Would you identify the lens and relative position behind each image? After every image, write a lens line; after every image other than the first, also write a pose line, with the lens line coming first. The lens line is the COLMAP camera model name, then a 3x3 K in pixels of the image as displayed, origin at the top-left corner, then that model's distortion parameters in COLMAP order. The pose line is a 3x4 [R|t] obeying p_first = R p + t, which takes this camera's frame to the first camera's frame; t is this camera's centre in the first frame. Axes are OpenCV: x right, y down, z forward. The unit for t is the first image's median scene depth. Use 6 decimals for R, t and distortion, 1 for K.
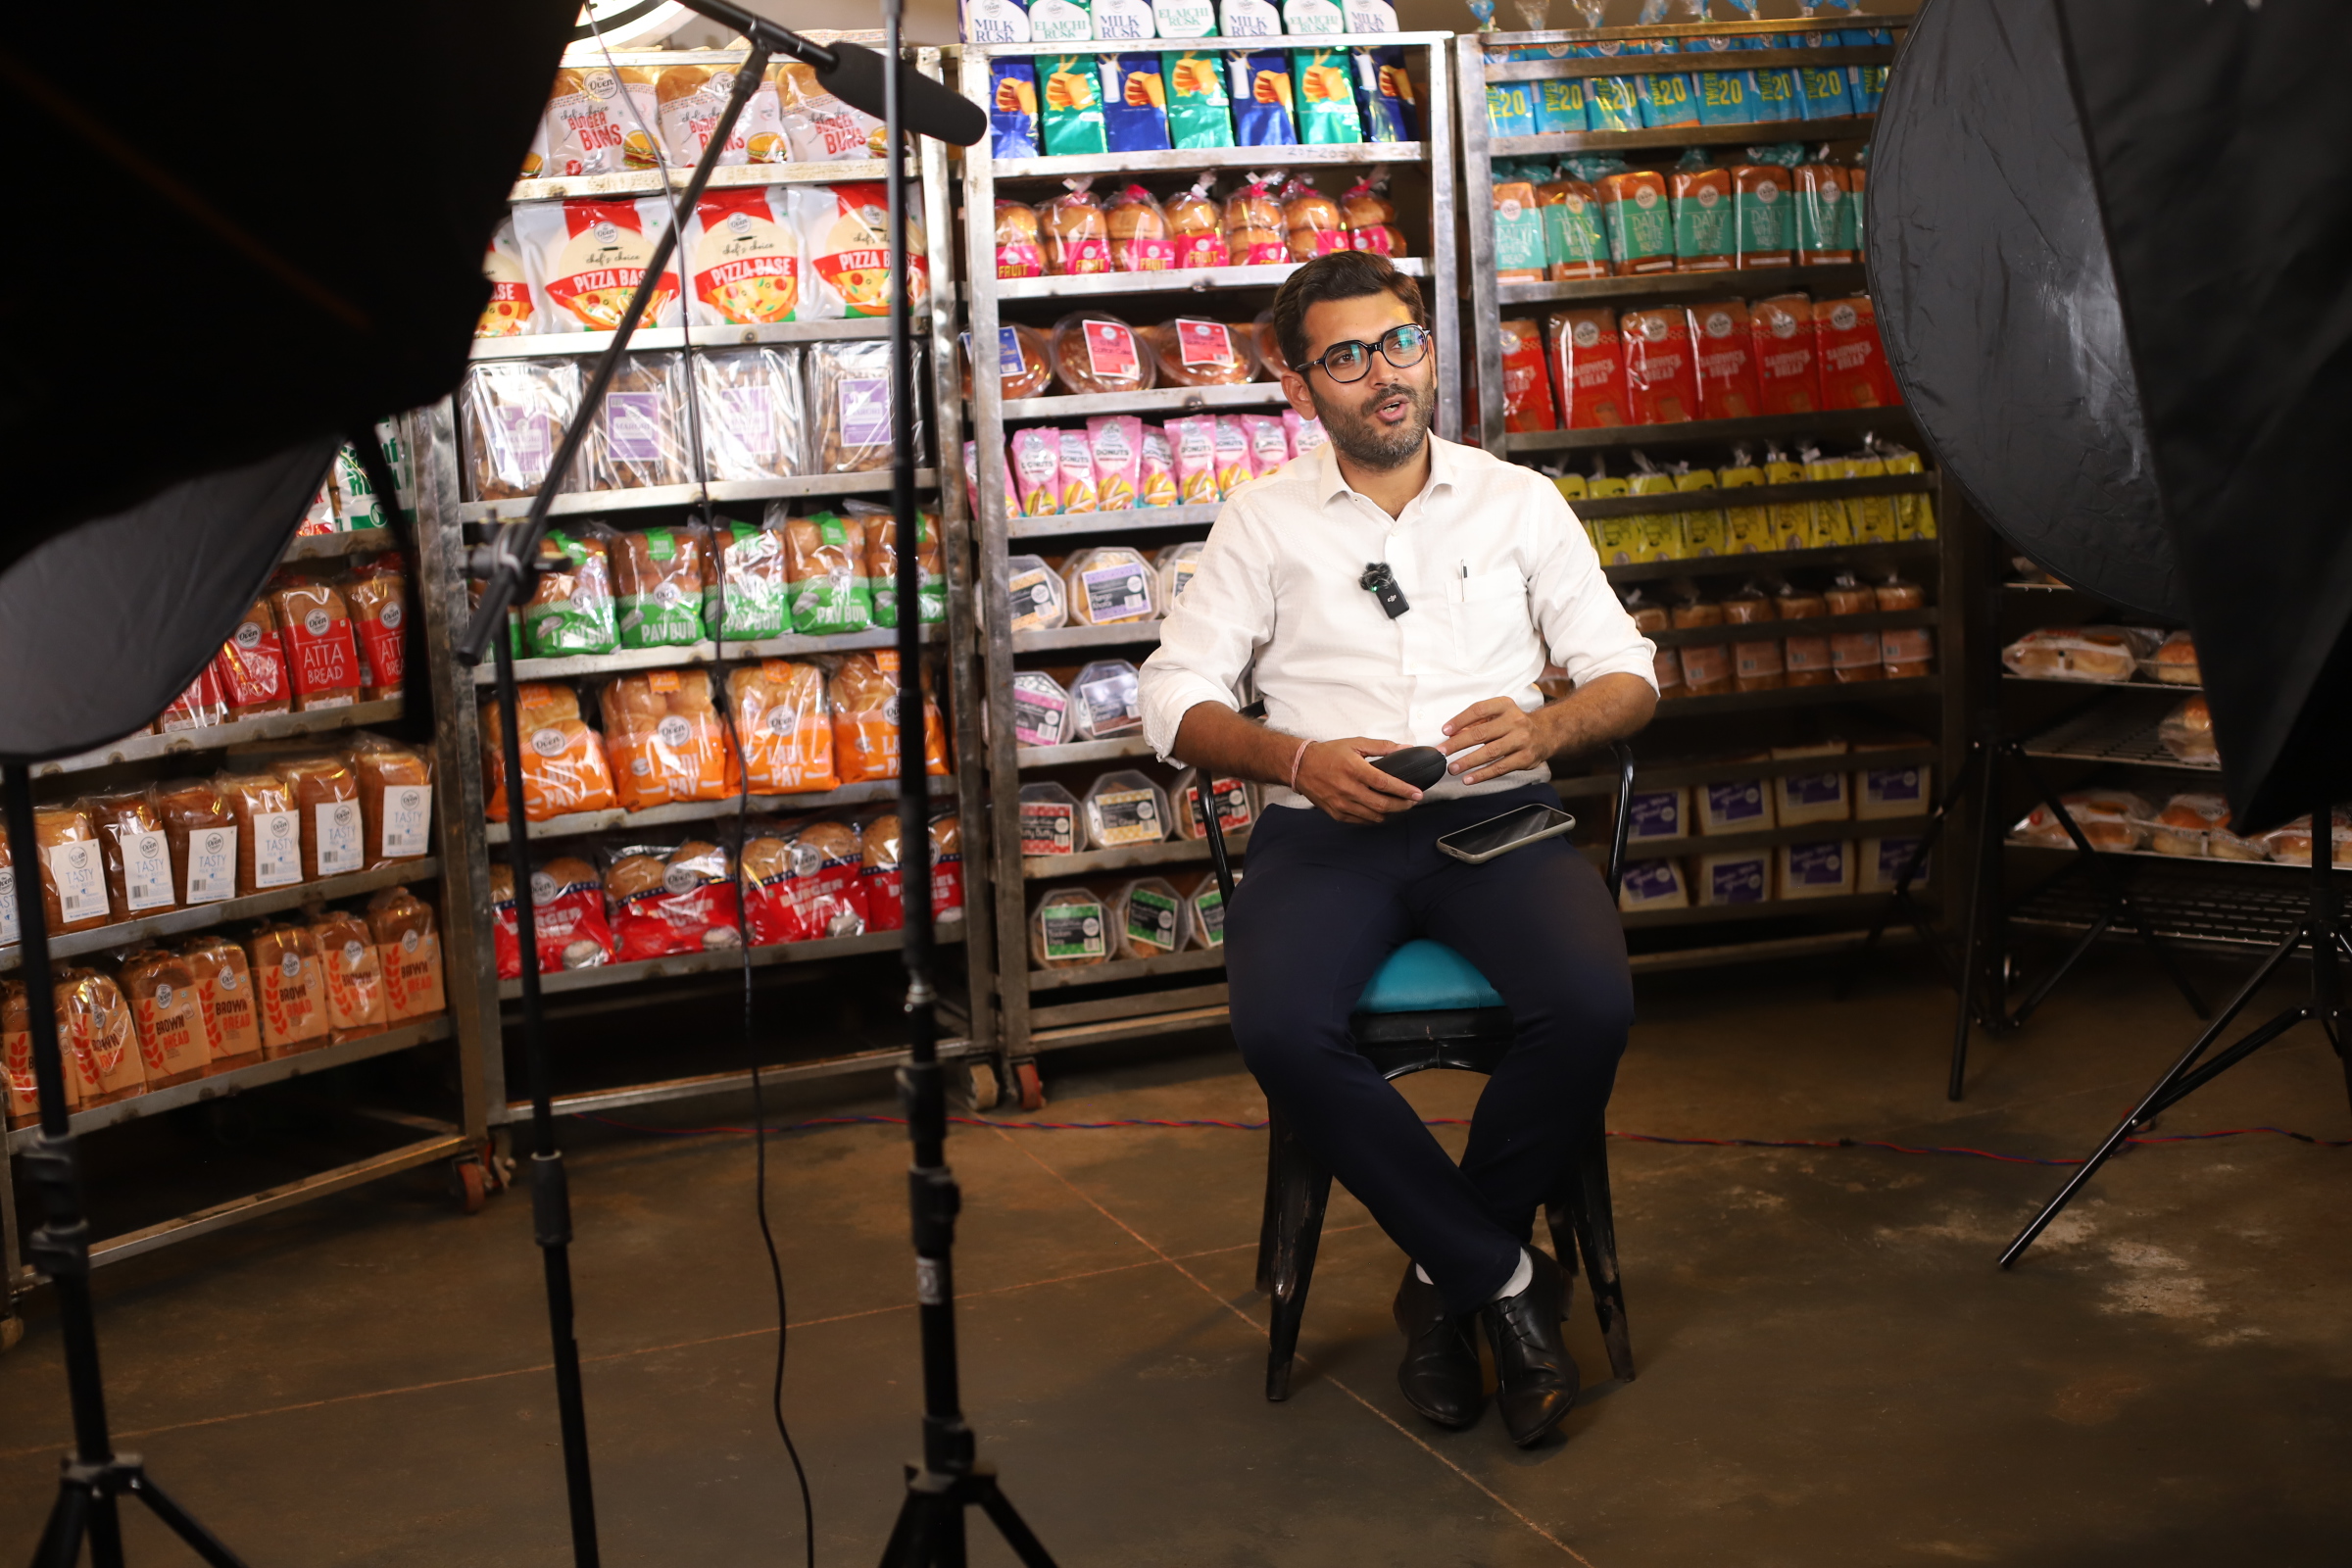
lens RADIAL K [[3209.6, 0, 1176.0], [0, 3209.6, 784.0], [0, 0, 1]] dist [-0.046625, -0.030113]
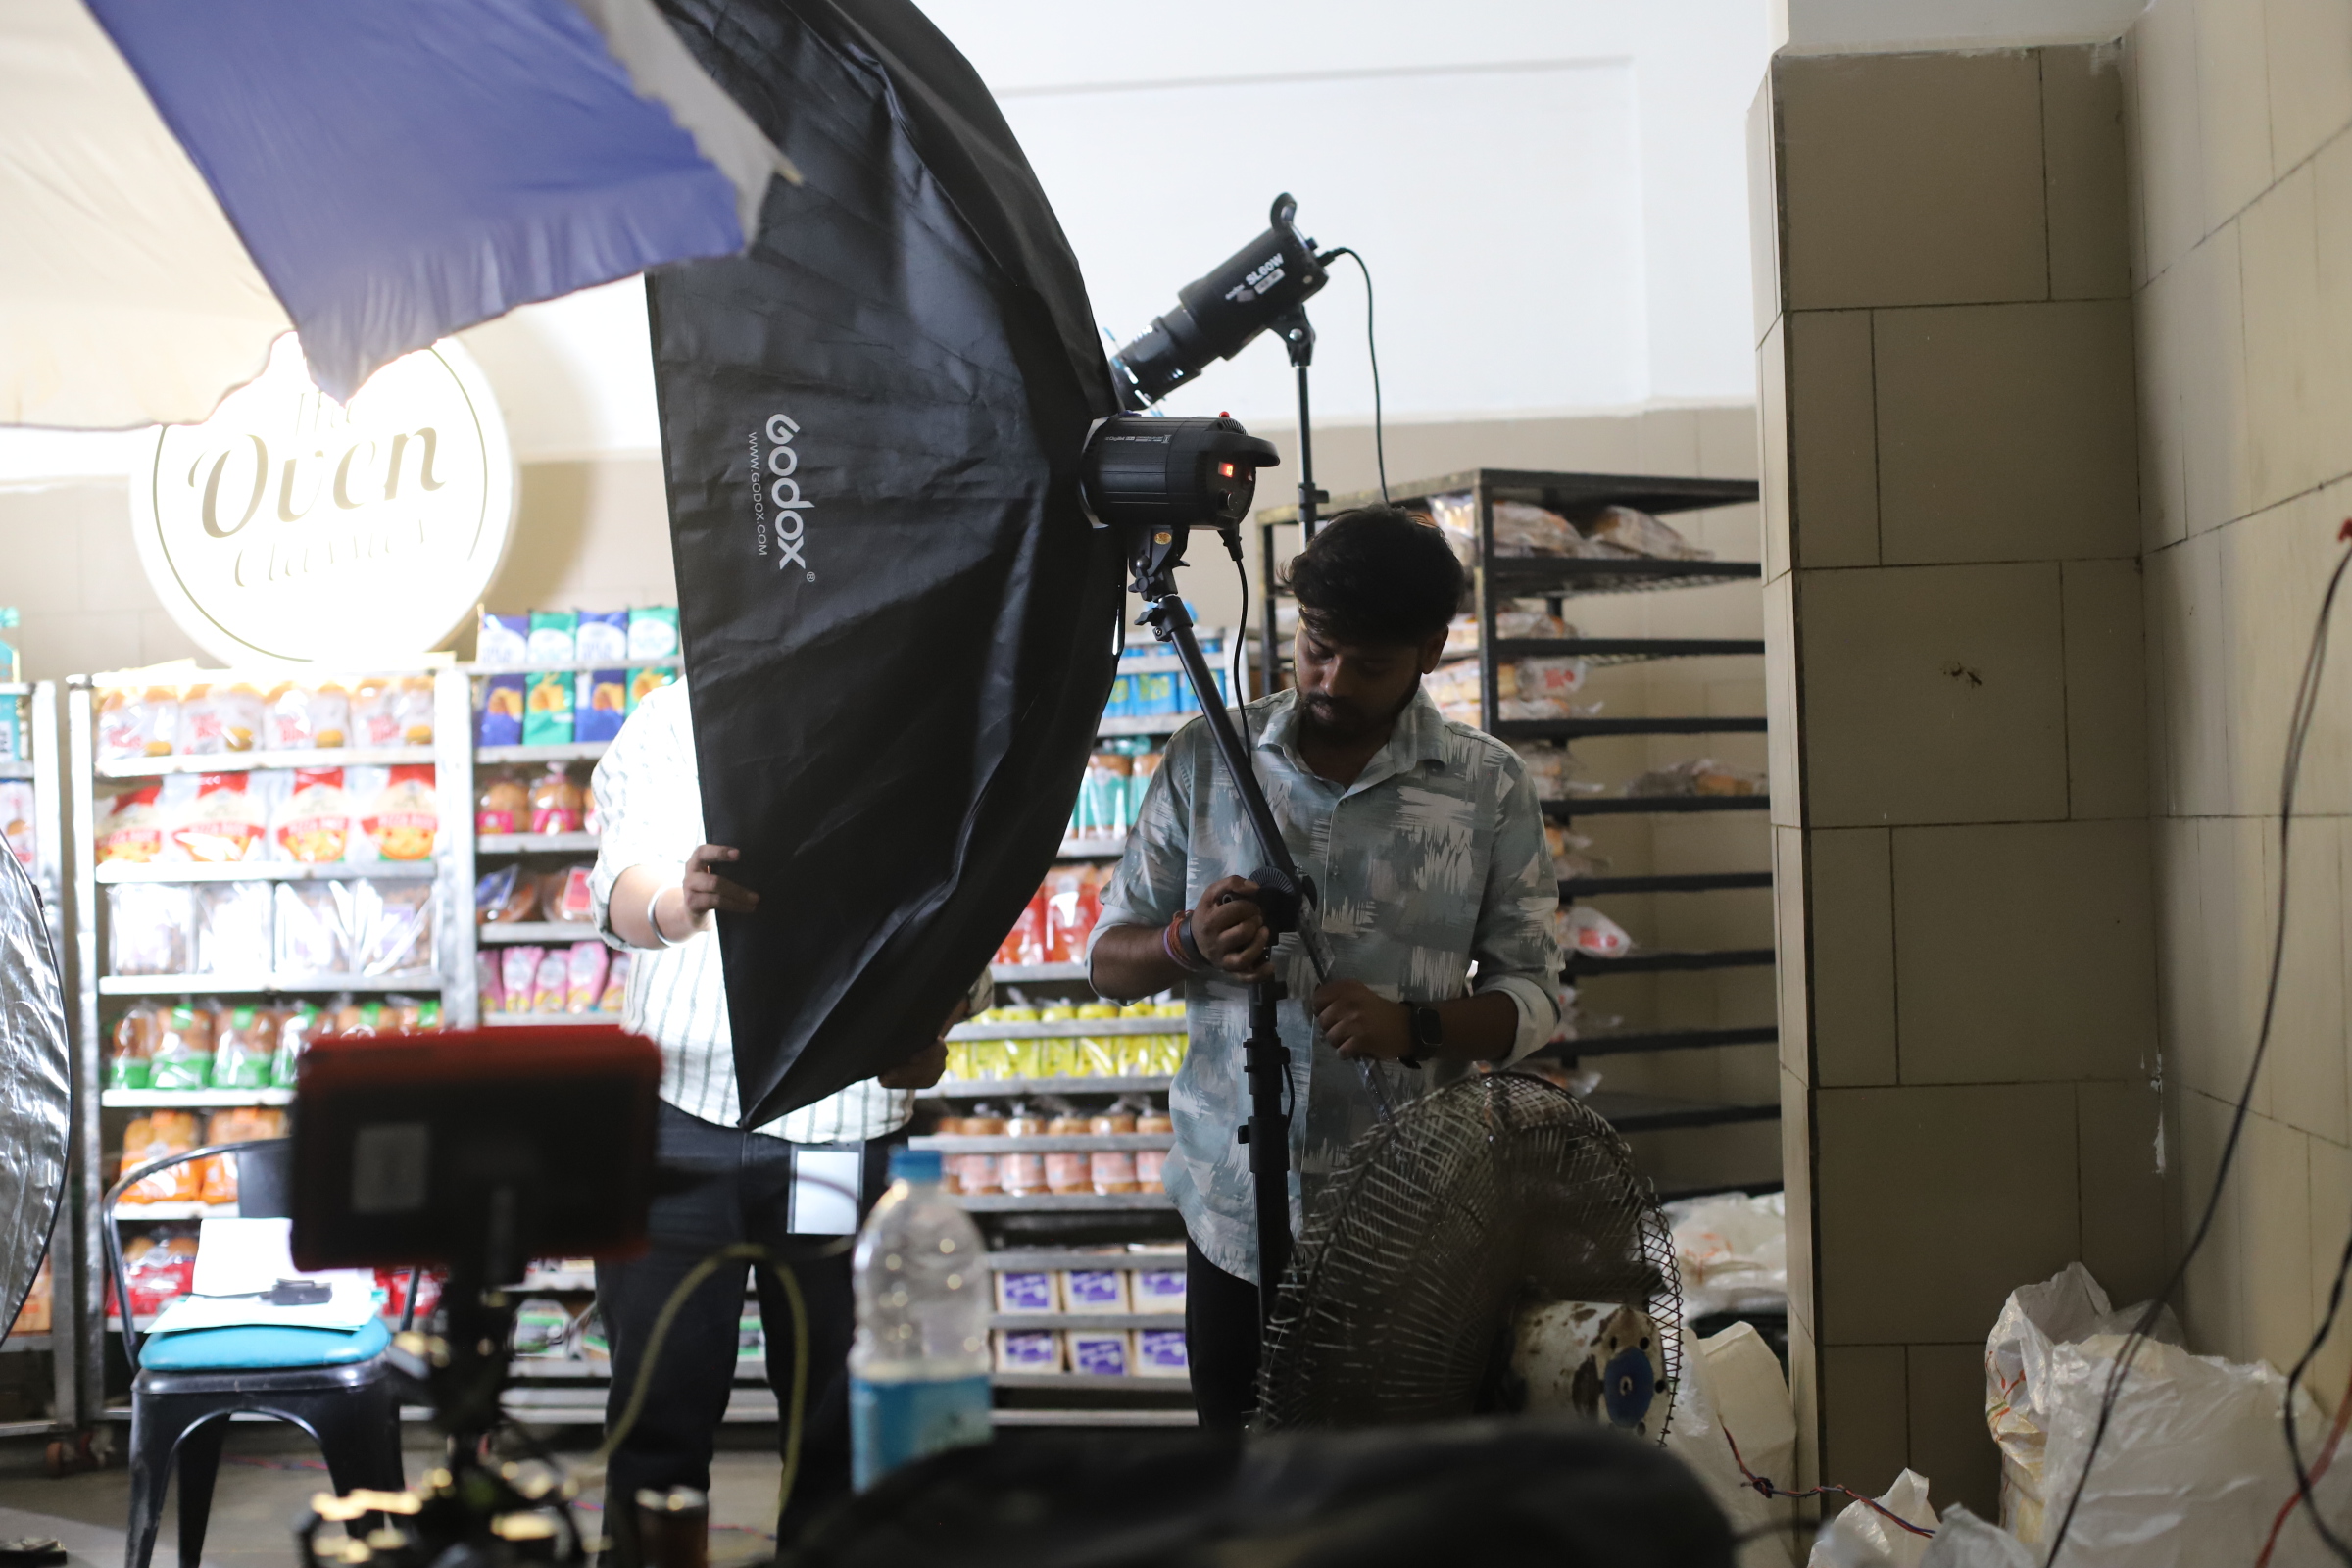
lens RADIAL K [[3209.6, 0, 1176.0], [0, 3209.6, 784.0], [0, 0, 1]] dist [-0.046625, -0.030113]
pose [[0.885435, 0.023367, -0.464175, 0.815243], [-0.089219, 0.988706, -0.120418, -0.042046], [0.456119, 0.148035, 0.877520, -0.054005]]
